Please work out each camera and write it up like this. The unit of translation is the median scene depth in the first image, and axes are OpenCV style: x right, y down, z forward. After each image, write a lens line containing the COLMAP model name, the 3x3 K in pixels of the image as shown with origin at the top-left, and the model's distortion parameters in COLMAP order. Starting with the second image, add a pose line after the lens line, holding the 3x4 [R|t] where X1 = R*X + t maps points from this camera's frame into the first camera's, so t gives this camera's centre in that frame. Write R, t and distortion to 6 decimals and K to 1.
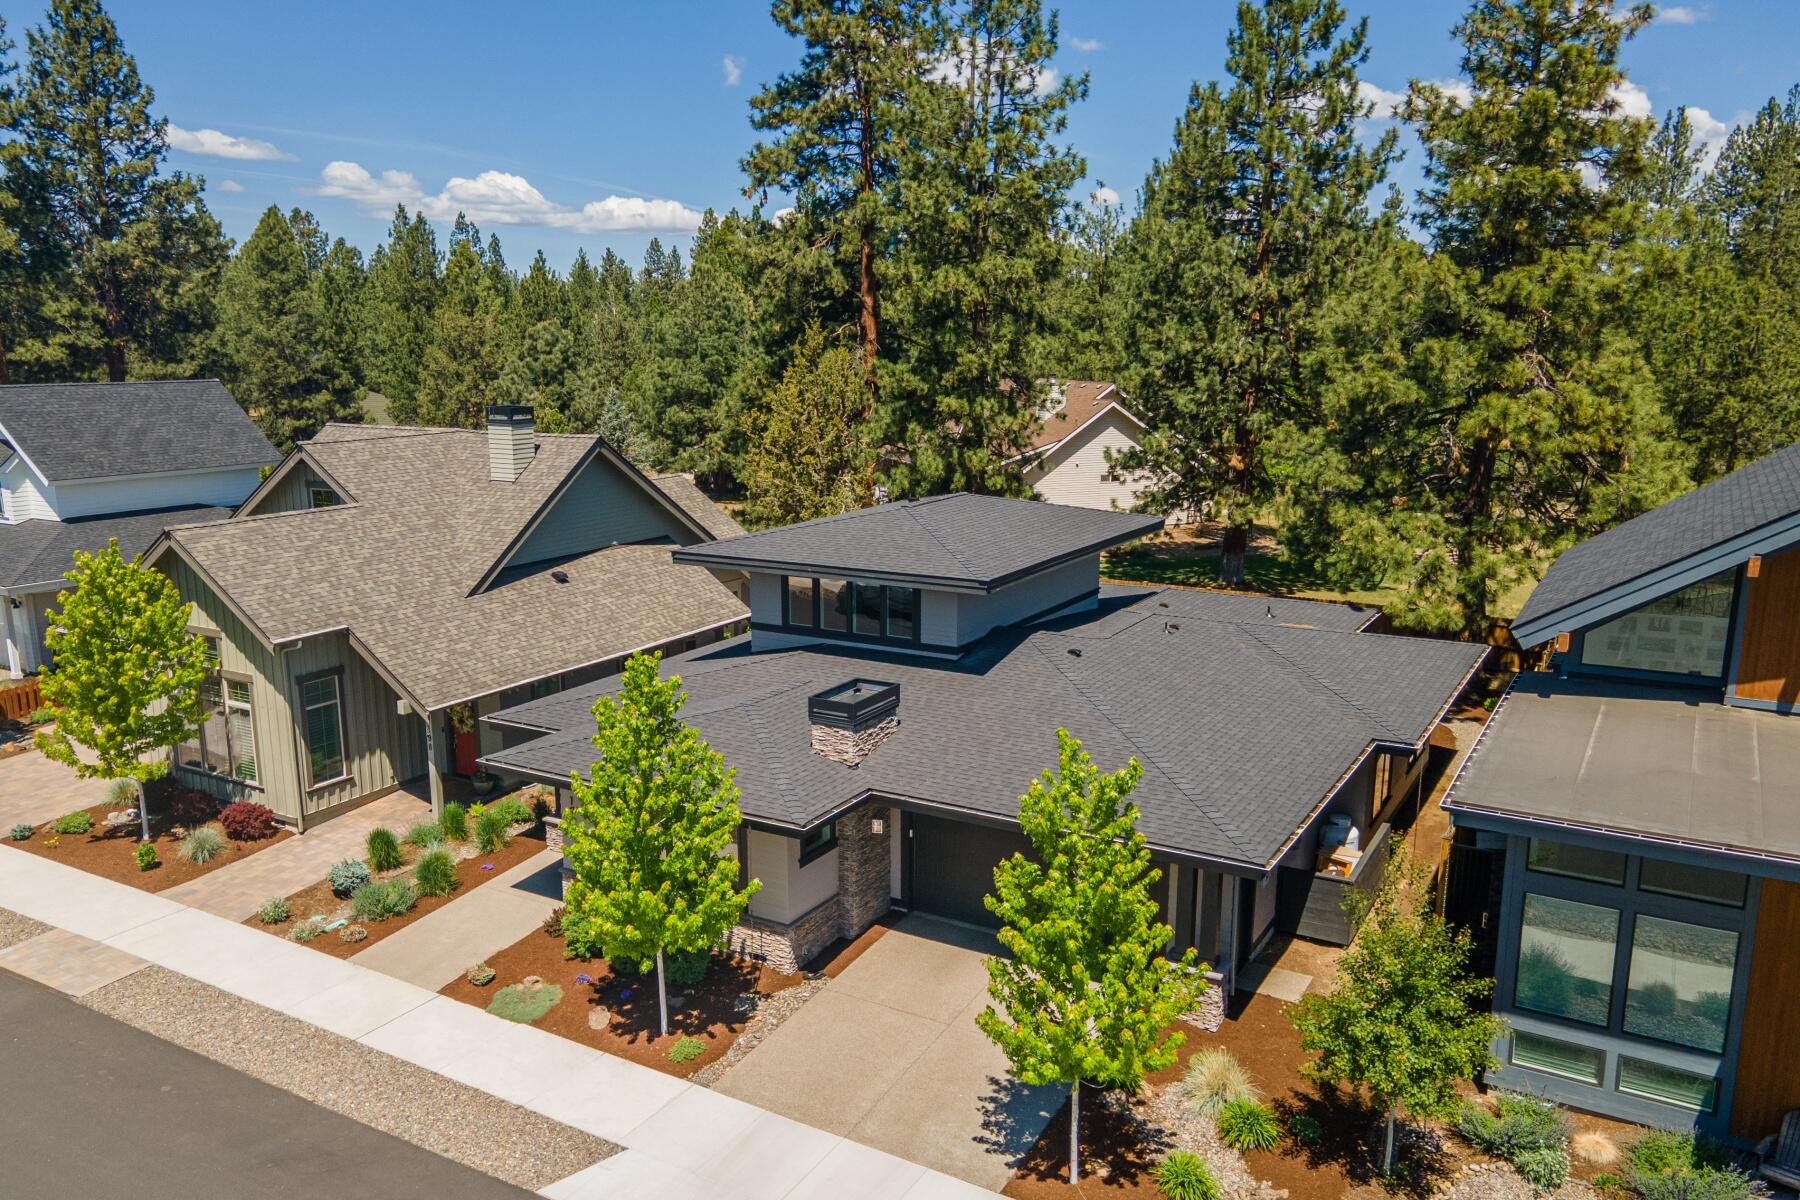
lens RADIAL K [[1347.1, 0, 902.4], [0, 1347.1, 607.4], [0, 0, 1]] dist [0.041605, 0.006379]
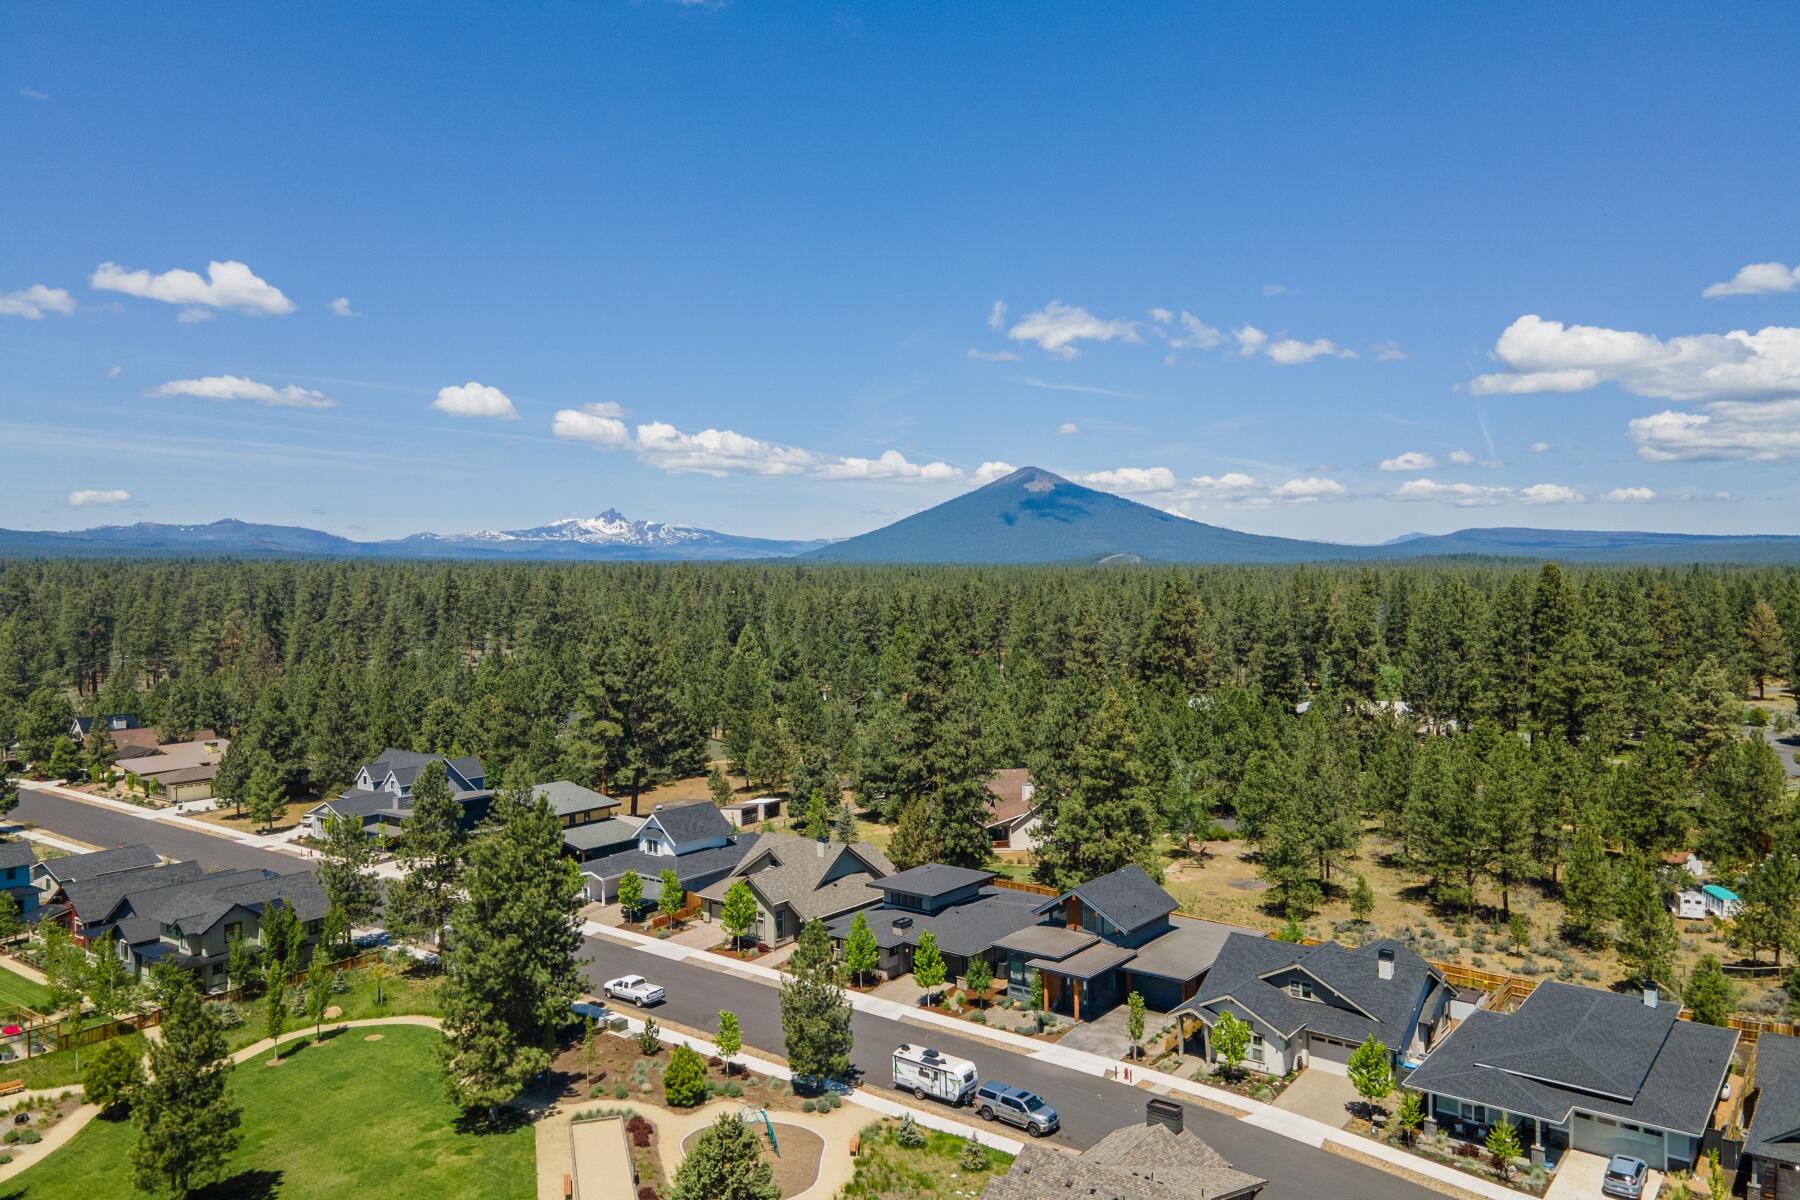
lens RADIAL K [[1347.1, 0, 932.1], [0, 1347.1, 612.0], [0, 0, 1]] dist [0.041605, 0.006379]
pose [[0.992629, 0.002969, -0.121152, 0.568200], [-0.021578, 0.988056, -0.152578, -0.254586], [0.119252, 0.154068, 0.980837, -3.385639]]
